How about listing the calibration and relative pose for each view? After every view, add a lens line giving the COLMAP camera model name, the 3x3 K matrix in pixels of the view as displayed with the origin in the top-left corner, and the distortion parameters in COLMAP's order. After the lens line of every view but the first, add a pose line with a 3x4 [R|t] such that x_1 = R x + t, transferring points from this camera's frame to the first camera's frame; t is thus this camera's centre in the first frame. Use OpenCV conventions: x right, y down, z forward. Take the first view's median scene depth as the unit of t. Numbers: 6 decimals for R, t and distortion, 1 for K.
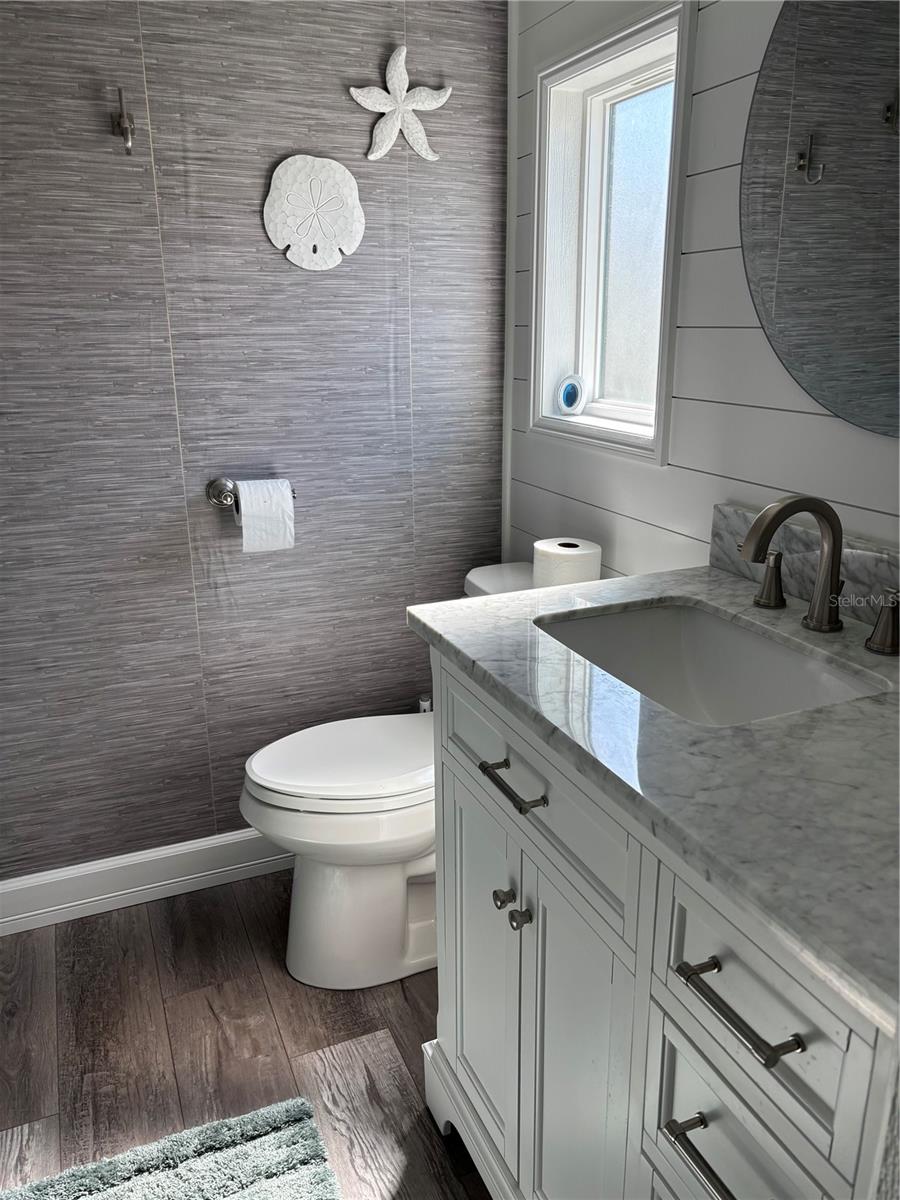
lens RADIAL K [[903.5, 0, 442.0], [0, 903.5, 603.9], [0, 0, 1]] dist [0.047037, -0.057845]
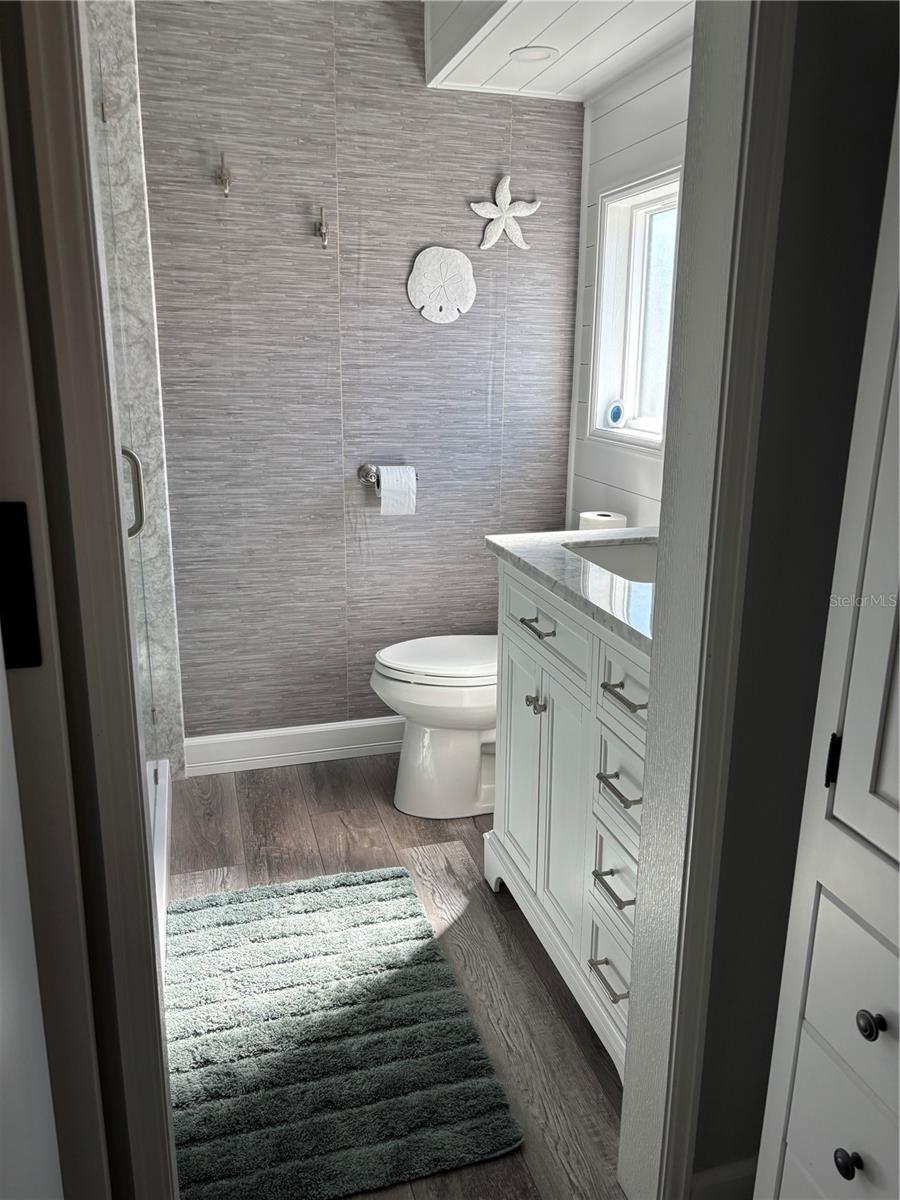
lens RADIAL K [[903.5, 0, 463.0], [0, 903.5, 591.7], [0, 0, 1]] dist [0.047037, -0.057845]
pose [[0.994295, 0.048711, -0.094896, 0.057053], [-0.052979, 0.997670, -0.042987, 0.125726], [0.092581, 0.047769, 0.994559, -0.434787]]
